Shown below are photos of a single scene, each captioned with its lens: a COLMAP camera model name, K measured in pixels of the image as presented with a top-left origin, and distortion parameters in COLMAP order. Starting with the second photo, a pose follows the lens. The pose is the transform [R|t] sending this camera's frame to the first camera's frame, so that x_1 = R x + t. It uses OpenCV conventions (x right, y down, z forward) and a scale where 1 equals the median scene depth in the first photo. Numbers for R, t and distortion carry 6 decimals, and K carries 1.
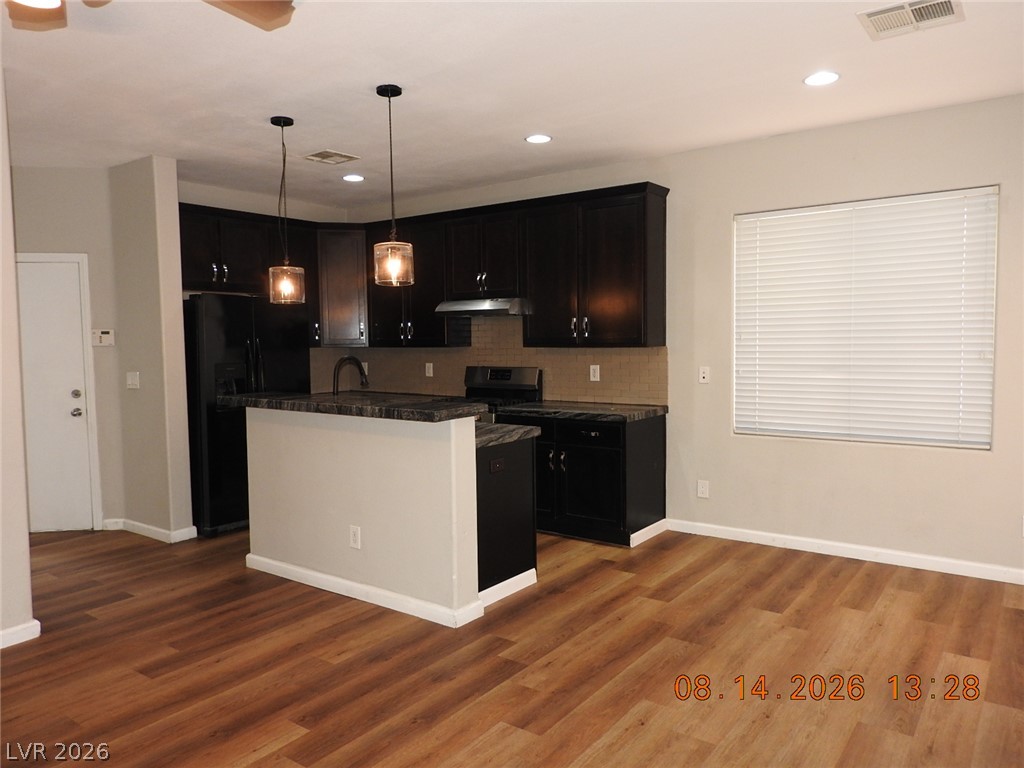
lens RADIAL K [[731.4, 0, 512.5], [0, 731.4, 382.8], [0, 0, 1]] dist [0.006854, -0.004890]
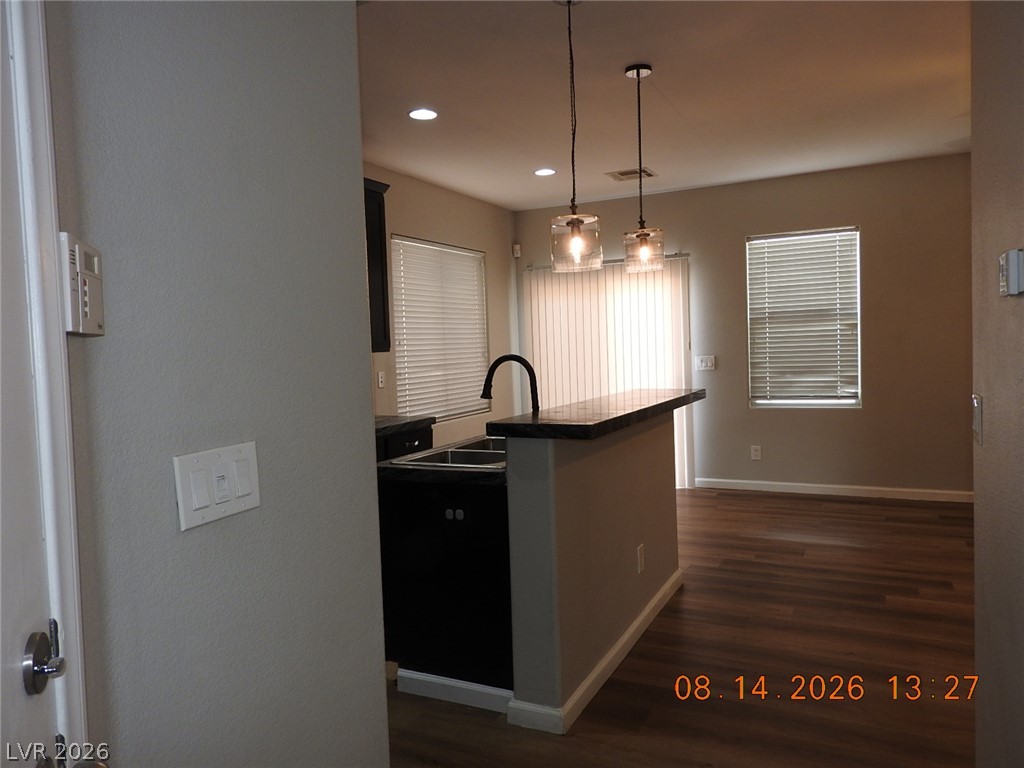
lens RADIAL K [[731.4, 0, 512.8], [0, 731.4, 384.7], [0, 0, 1]] dist [0.006854, -0.004890]
pose [[-0.169772, -0.034292, 0.984886, -1.086855], [0.099039, 0.993741, 0.051672, -0.052948], [-0.980494, 0.106315, -0.165314, 1.342483]]
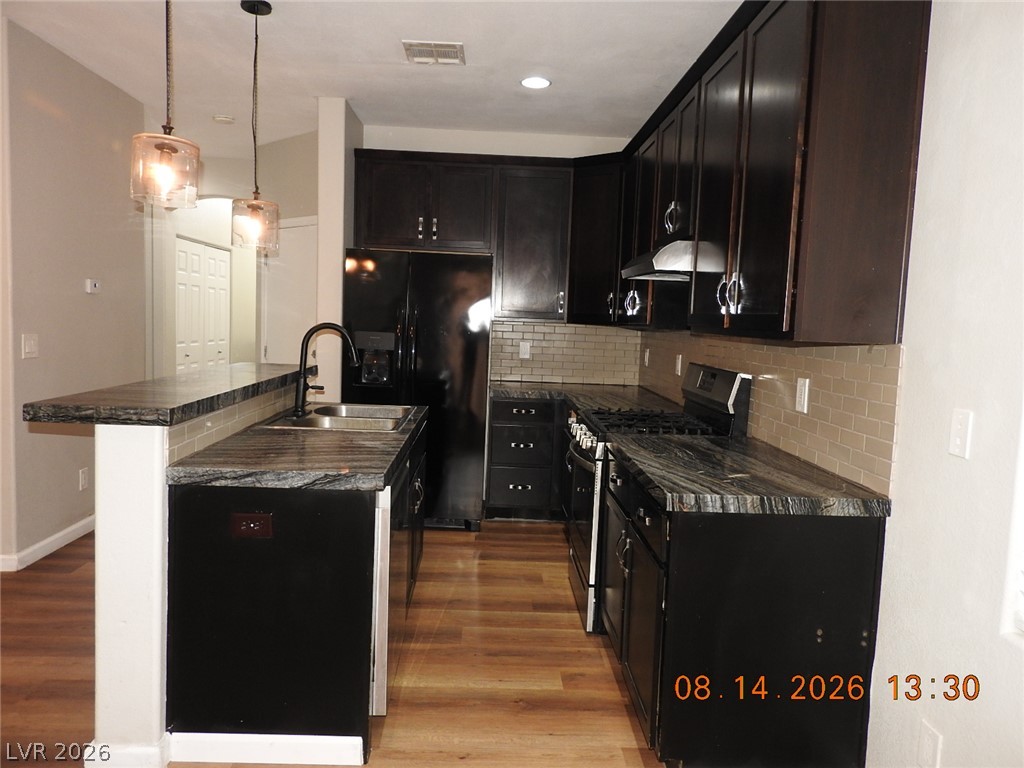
lens RADIAL K [[731.4, 0, 514.4], [0, 731.4, 384.6], [0, 0, 1]] dist [0.006854, -0.004890]
pose [[0.621406, 0.108867, -0.775888, 0.538736], [-0.098036, 0.993320, 0.060858, -0.046323], [0.777331, 0.038247, 0.627928, 0.839269]]
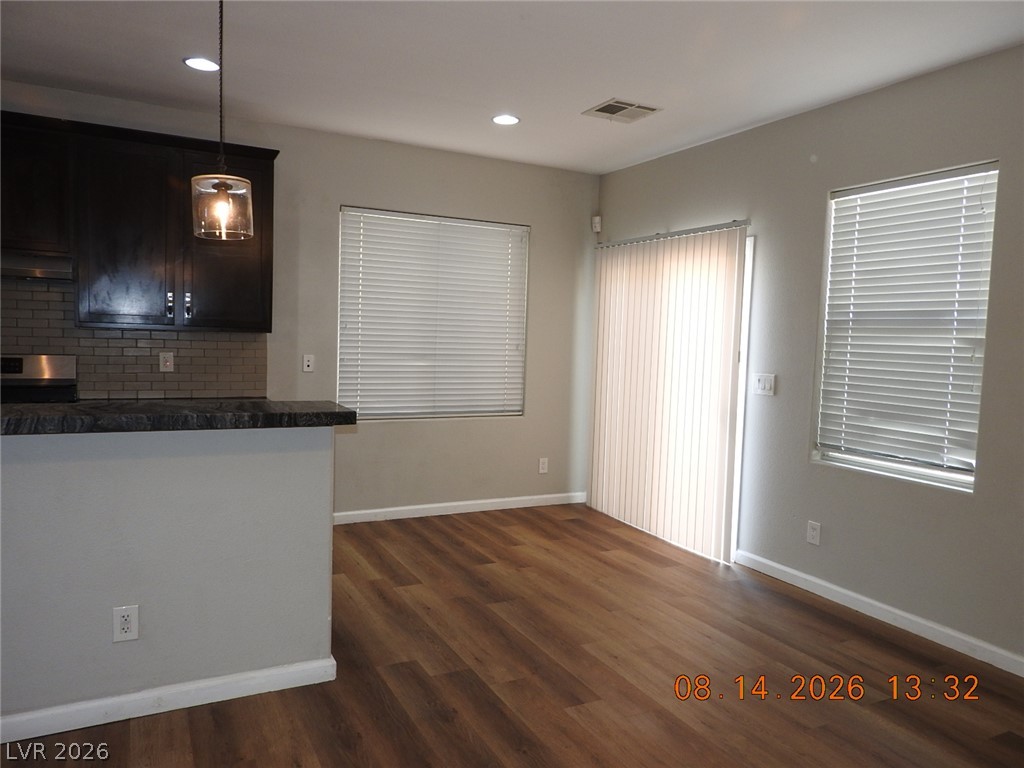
lens RADIAL K [[731.4, 0, 512.5], [0, 731.4, 382.4], [0, 0, 1]] dist [0.006854, -0.004890]
pose [[0.440168, -0.031965, 0.897346, -0.669583], [0.016263, 0.999486, 0.027625, -0.010475], [-0.897768, 0.002434, 0.440462, 0.443759]]
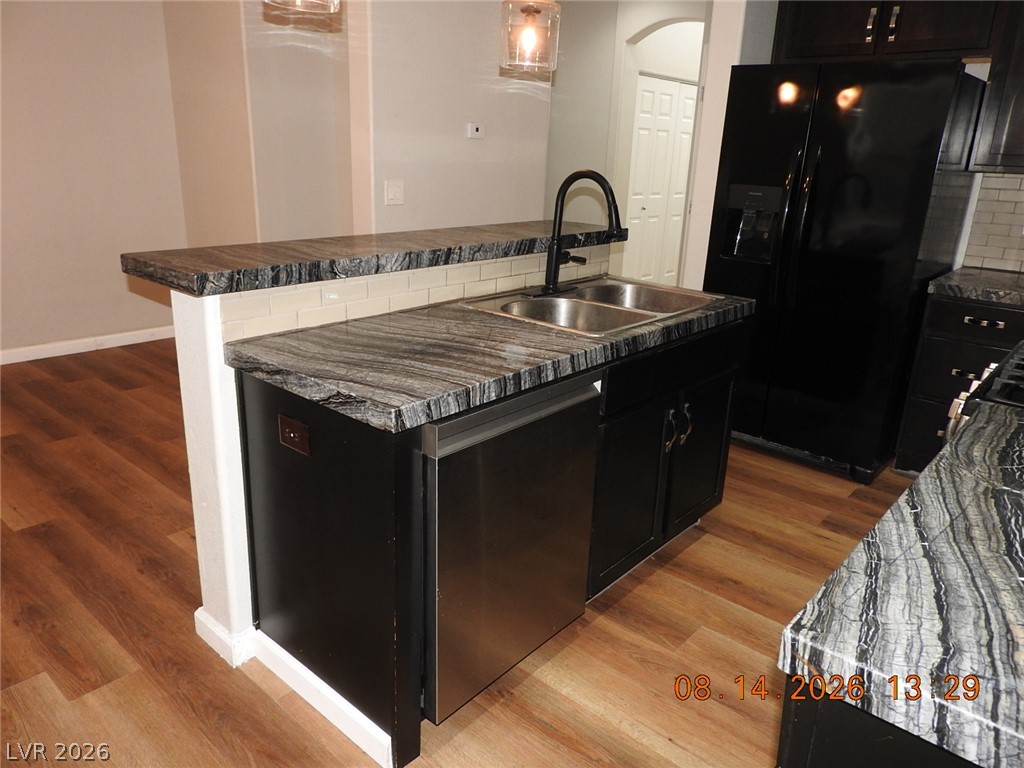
lens RADIAL K [[731.4, 0, 514.2], [0, 731.4, 385.9], [0, 0, 1]] dist [0.006854, -0.004890]
pose [[-0.084545, 0.320015, -0.943632, 0.378696], [-0.098610, 0.939687, 0.327512, -0.069620], [0.991528, 0.120741, -0.047889, 1.195473]]
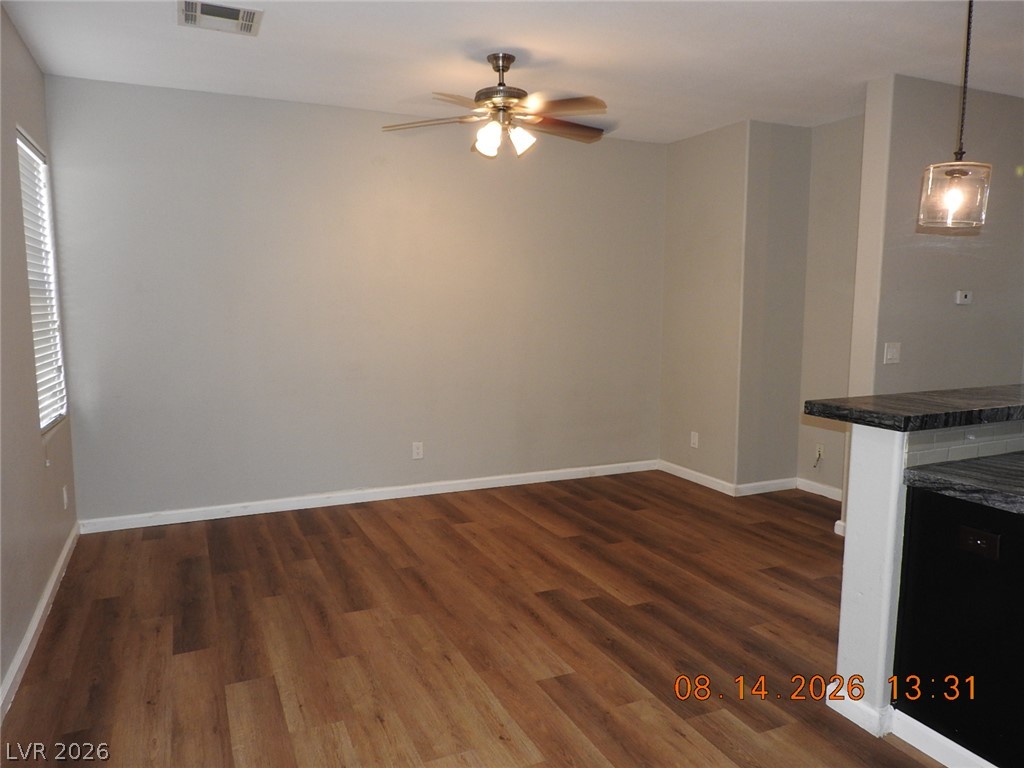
lens RADIAL K [[731.4, 0, 514.0], [0, 731.4, 382.4], [0, 0, 1]] dist [0.006854, -0.004890]
pose [[-0.486409, 0.111077, -0.866642, 0.639070], [-0.050832, 0.986608, 0.154983, -0.075720], [0.872251, 0.119438, -0.474249, 0.983283]]
